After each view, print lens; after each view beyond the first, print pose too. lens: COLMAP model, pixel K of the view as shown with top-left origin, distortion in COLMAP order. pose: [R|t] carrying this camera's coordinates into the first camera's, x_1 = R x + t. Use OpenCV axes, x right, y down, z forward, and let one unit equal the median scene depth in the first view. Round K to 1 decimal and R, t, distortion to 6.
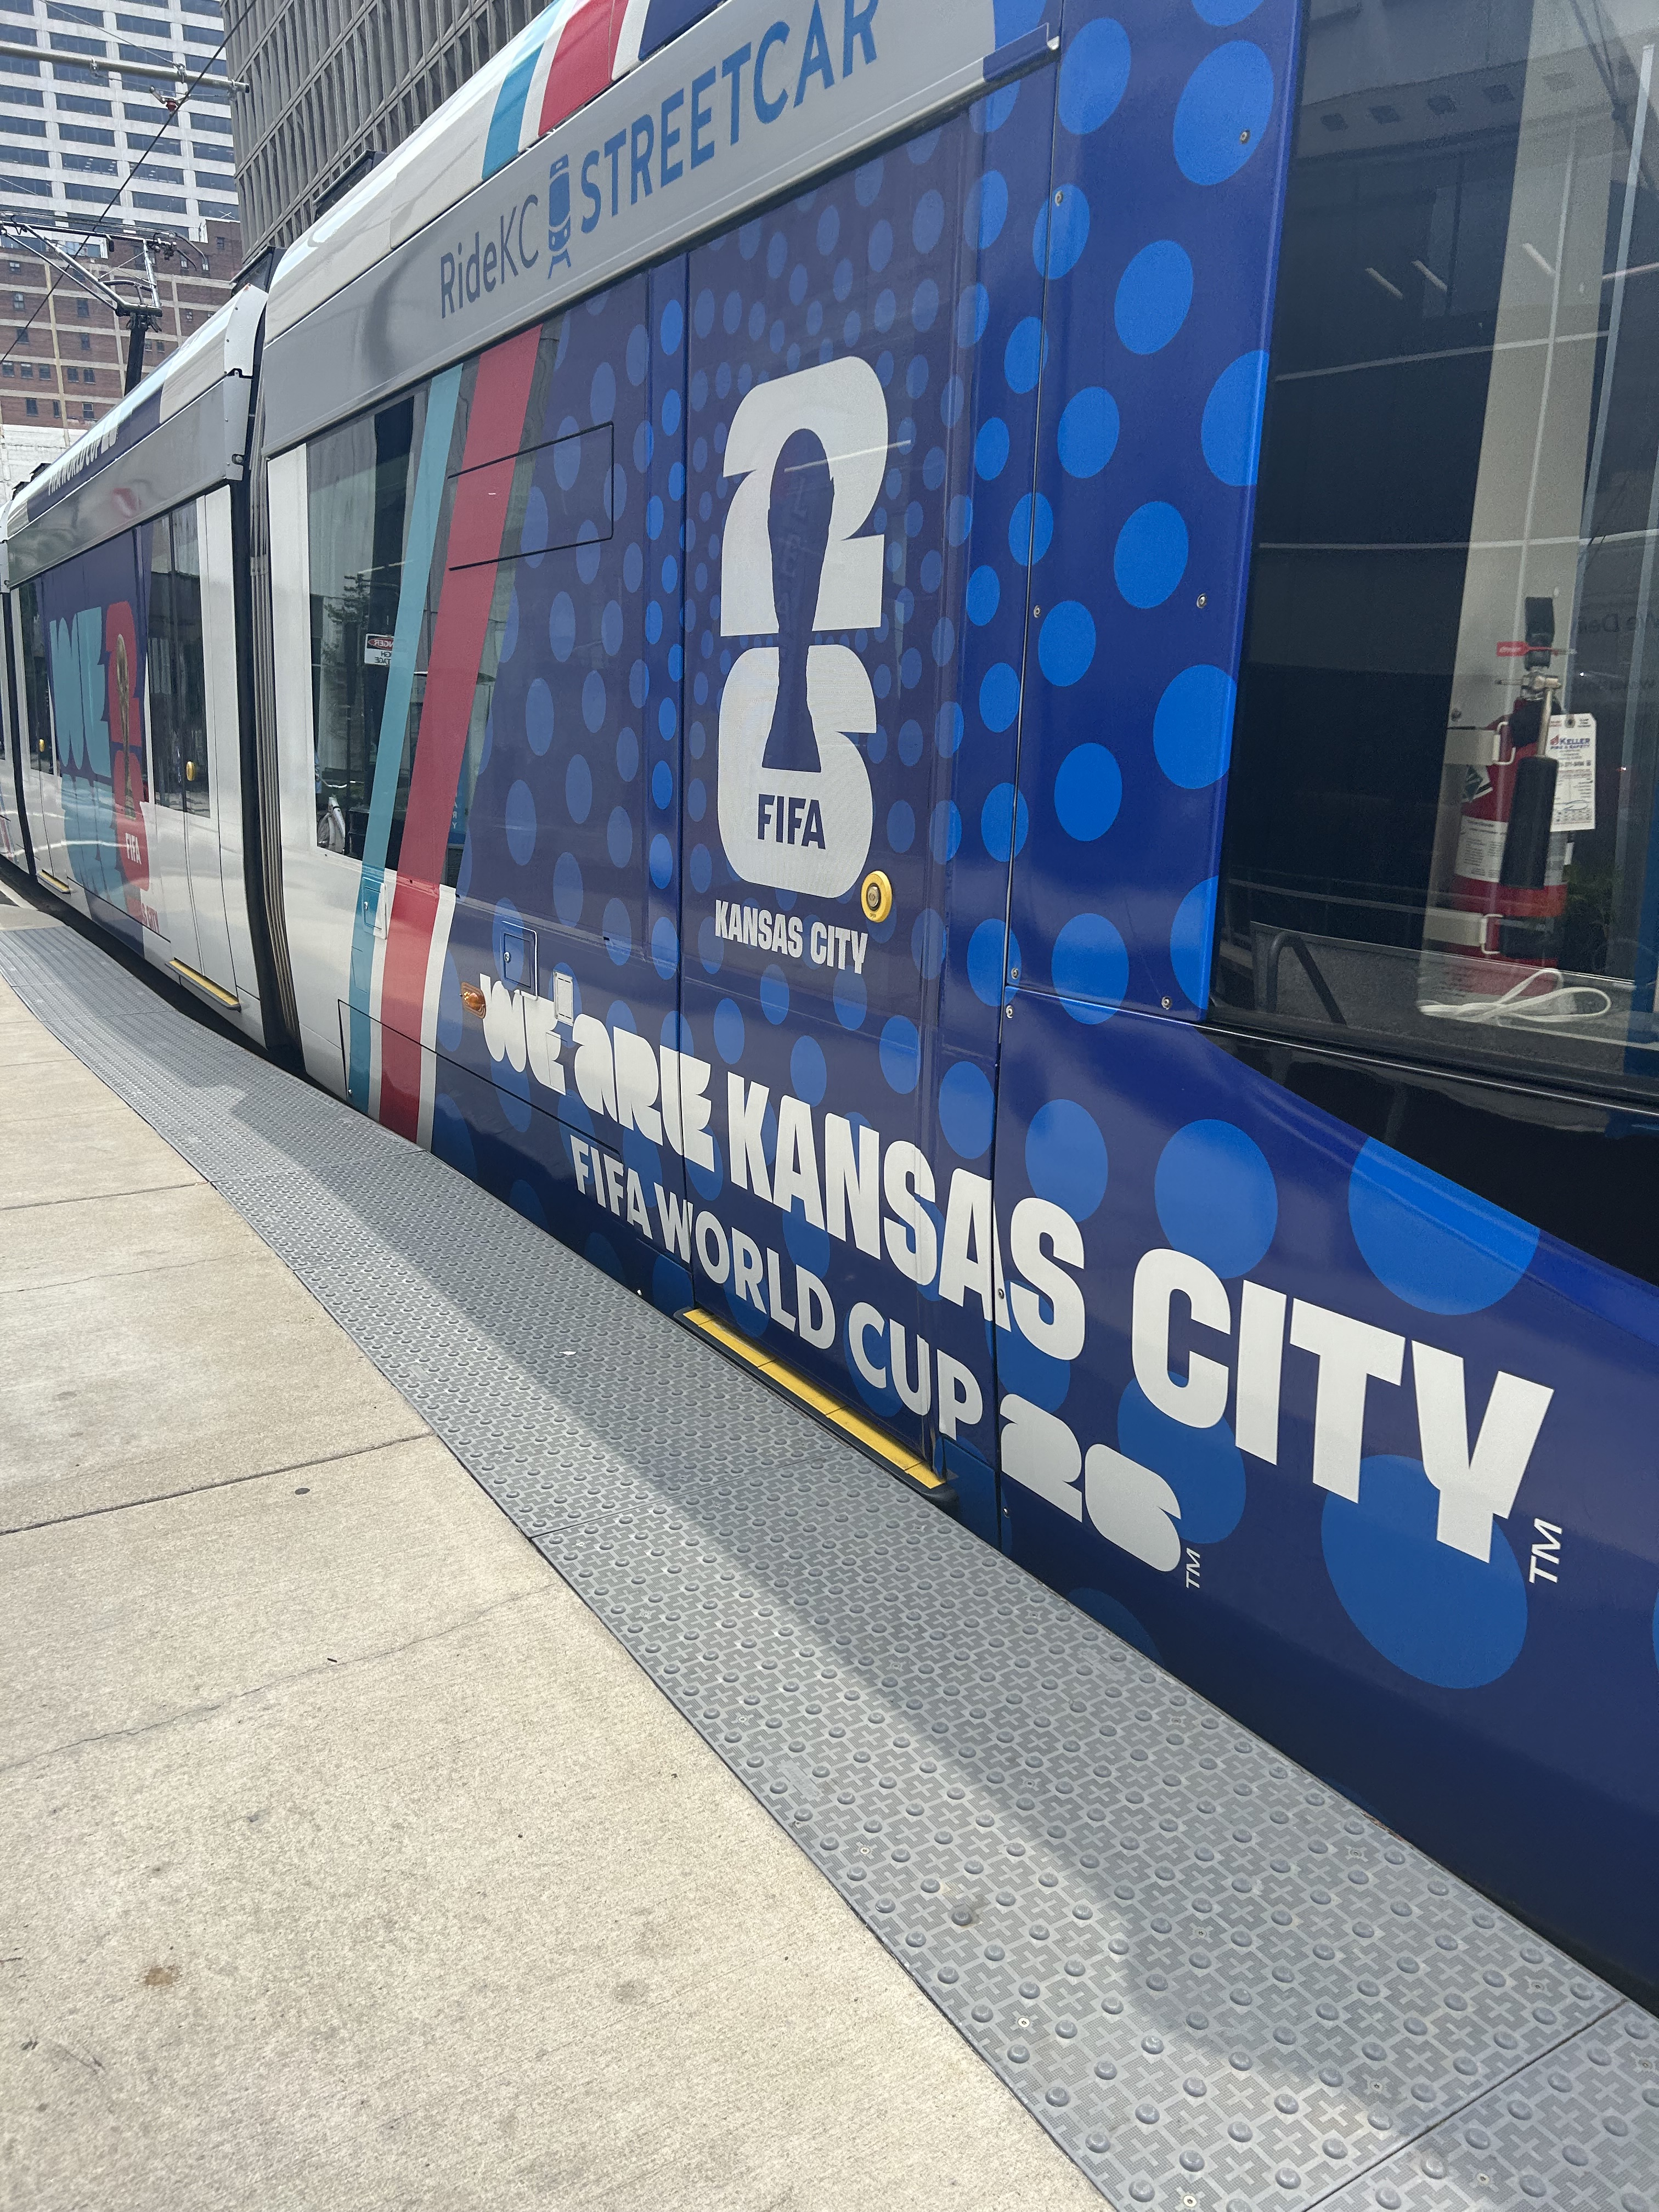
lens RADIAL K [[1678.3, 0, 837.2], [0, 1678.3, 1107.1], [0, 0, 1]] dist [0.018997, -0.048320]
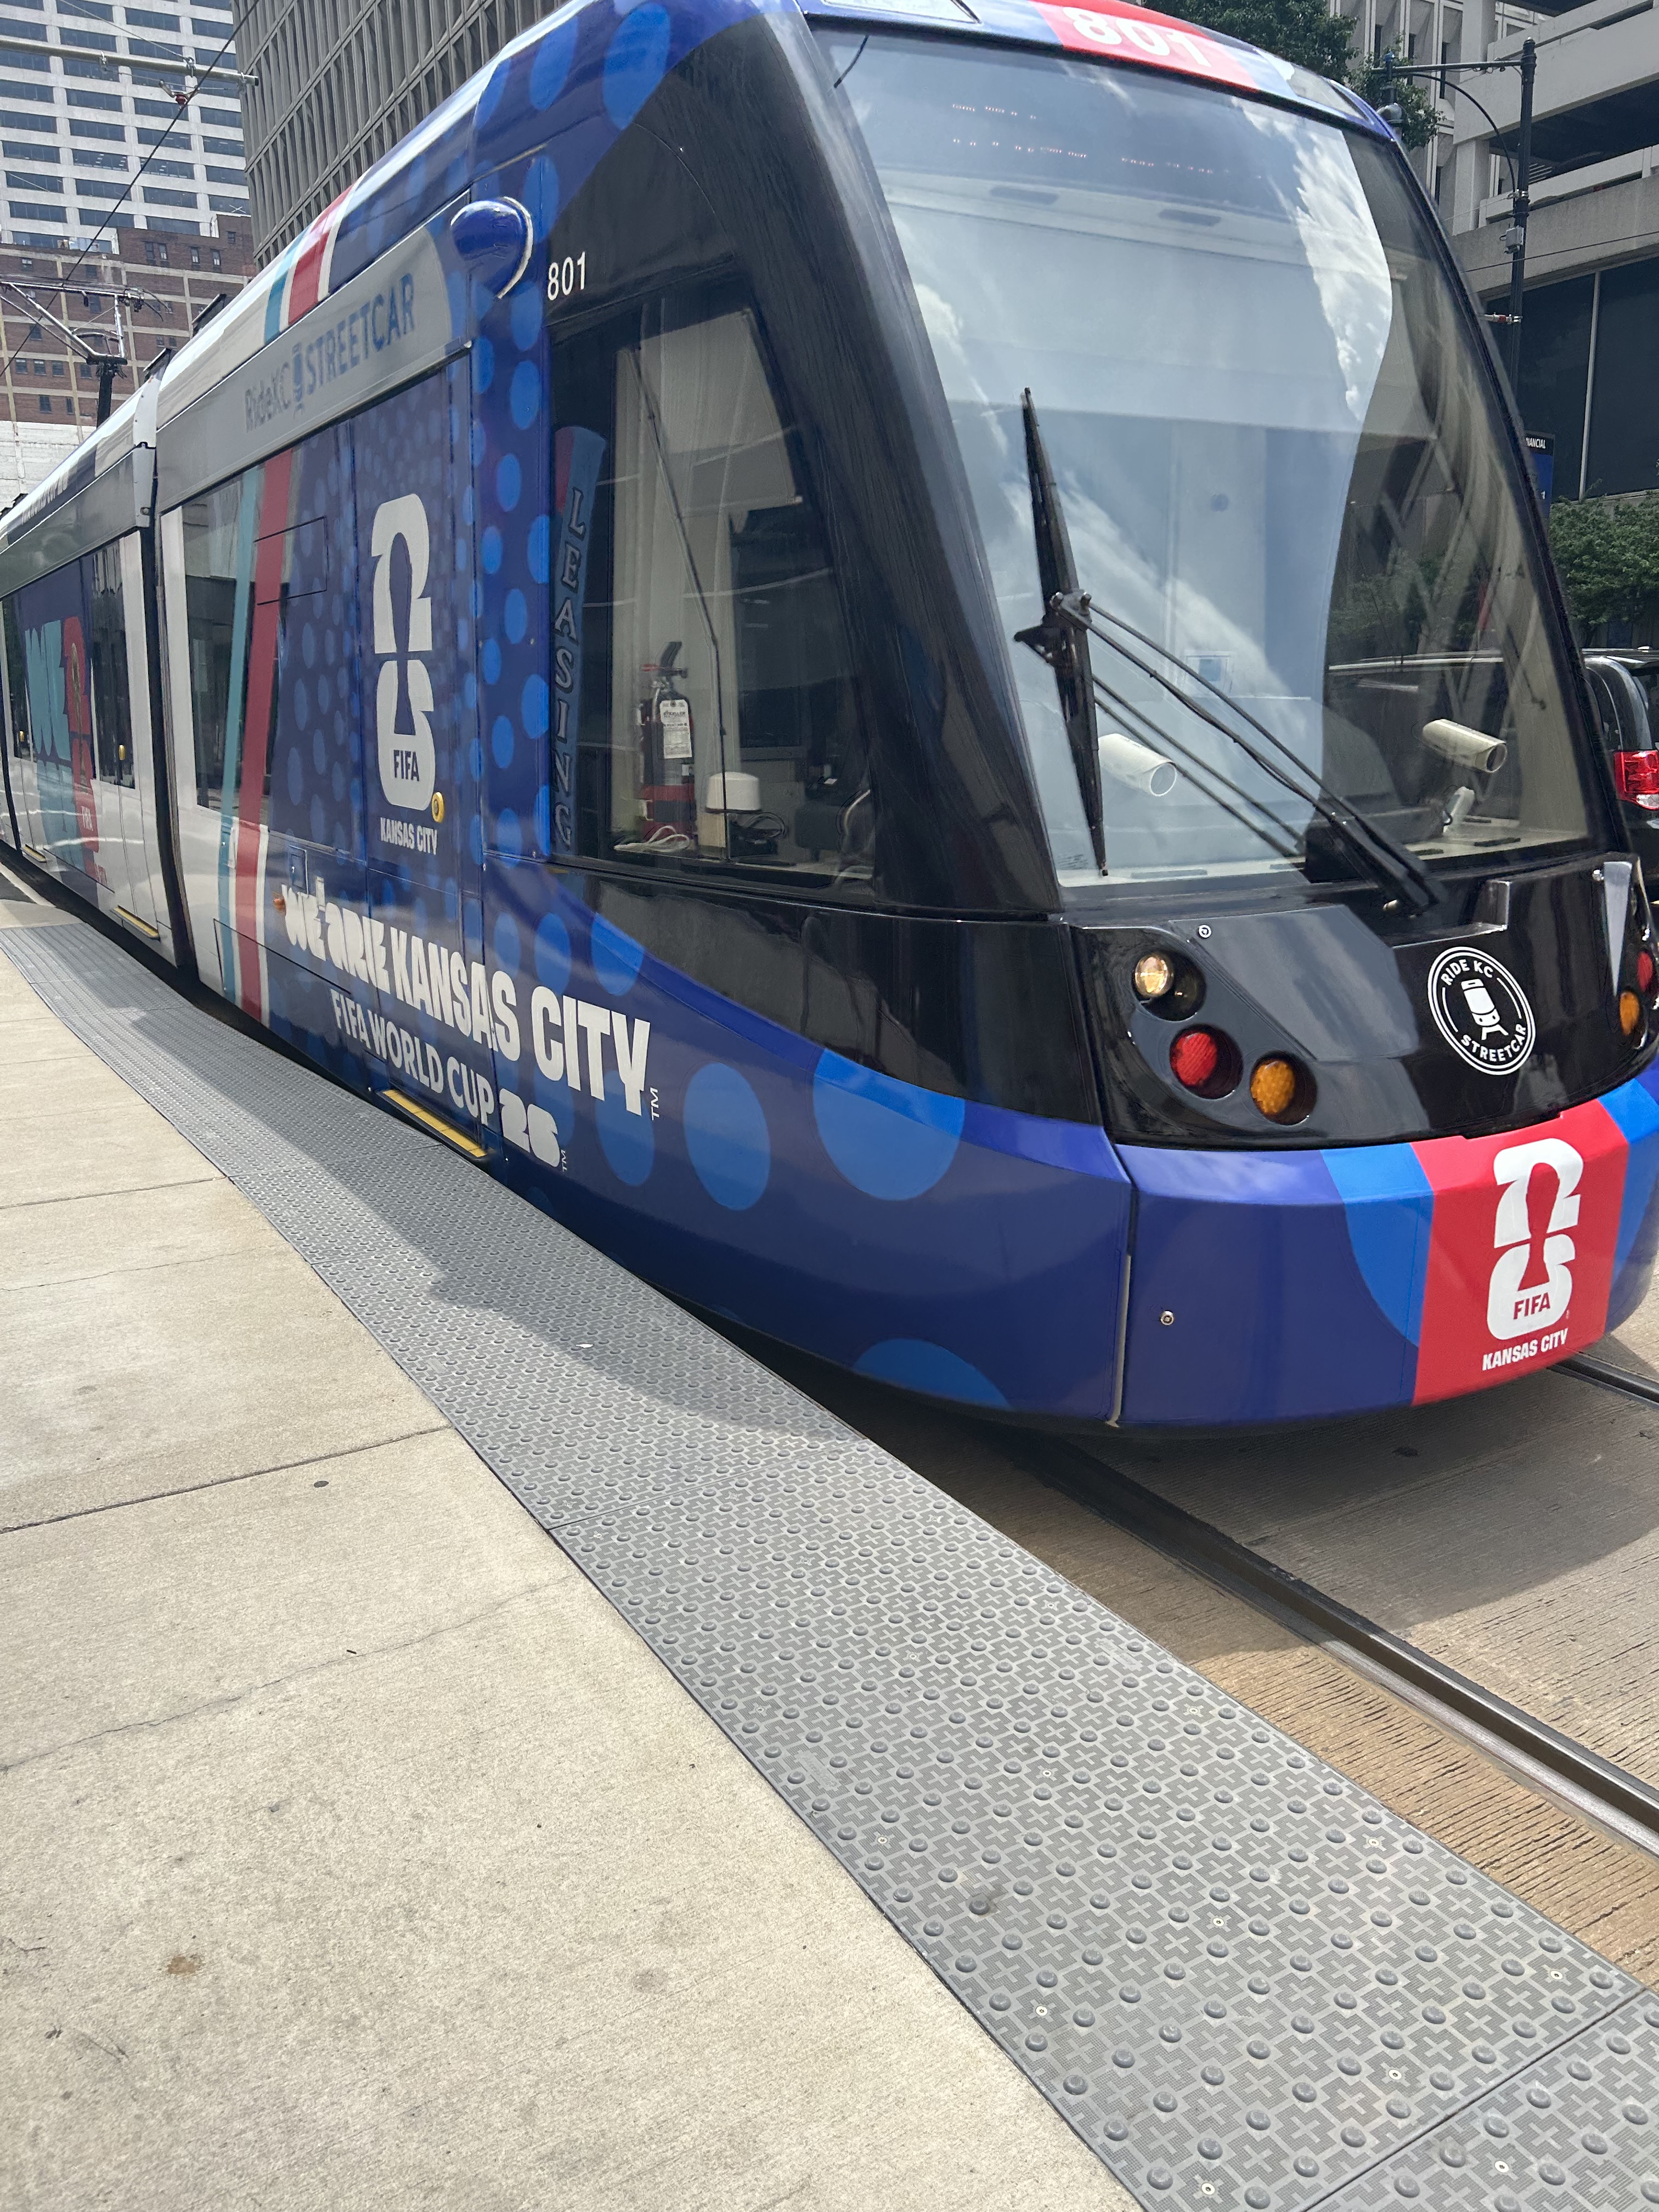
lens RADIAL K [[1678.3, 0, 829.7], [0, 1678.3, 1107.0], [0, 0, 1]] dist [0.018997, -0.048320]
pose [[0.999909, -0.005324, -0.012392, 0.380562], [0.005389, 0.999972, 0.005223, 0.148259], [0.012364, -0.005290, 0.999910, -0.607600]]
